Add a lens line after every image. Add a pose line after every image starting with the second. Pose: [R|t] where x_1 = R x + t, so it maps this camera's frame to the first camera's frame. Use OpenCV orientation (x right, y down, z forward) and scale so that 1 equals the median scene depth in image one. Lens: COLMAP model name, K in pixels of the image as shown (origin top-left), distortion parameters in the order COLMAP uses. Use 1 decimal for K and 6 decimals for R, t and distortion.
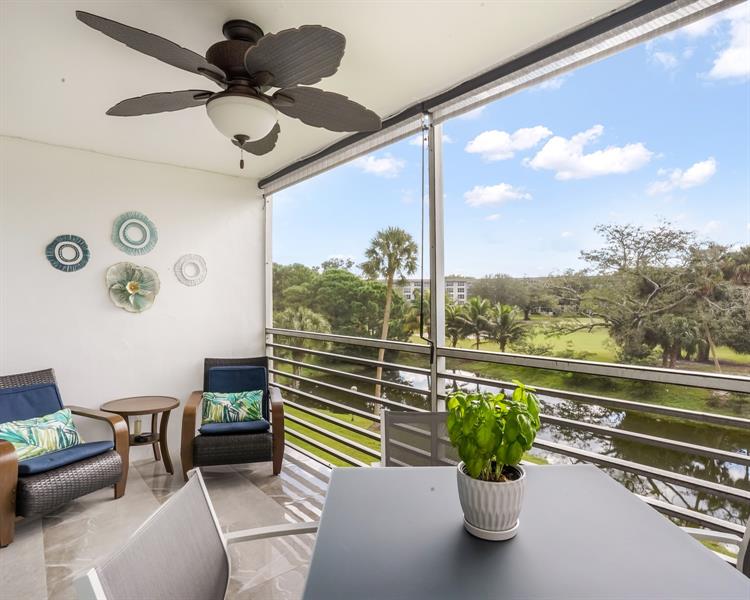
lens RADIAL K [[422.6, 0, 374.2], [0, 422.6, 297.3], [0, 0, 1]] dist [-0.077755, 0.033294]
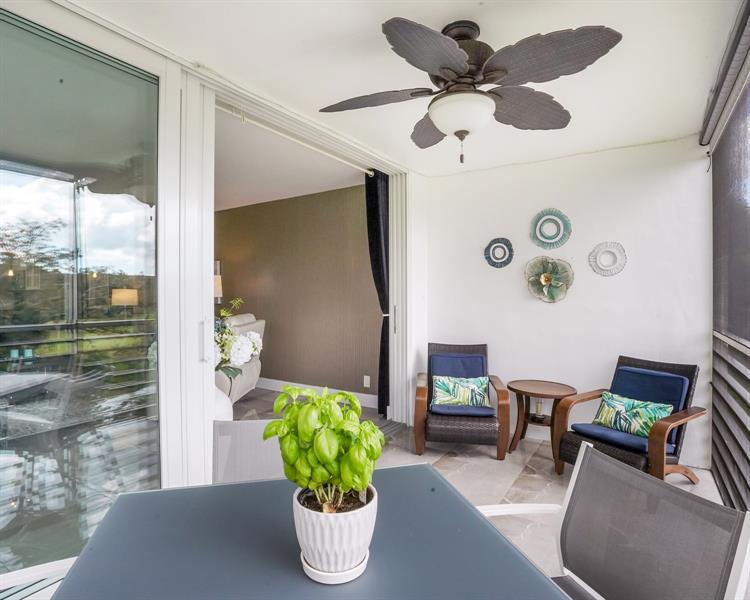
lens RADIAL K [[422.6, 0, 374.2], [0, 422.6, 297.3], [0, 0, 1]] dist [-0.077755, 0.033294]
pose [[0.270253, 0.013053, -0.962701, 0.345290], [-0.000069, 0.999908, 0.013538, 0.008433], [0.962789, -0.003592, 0.270229, 0.275108]]
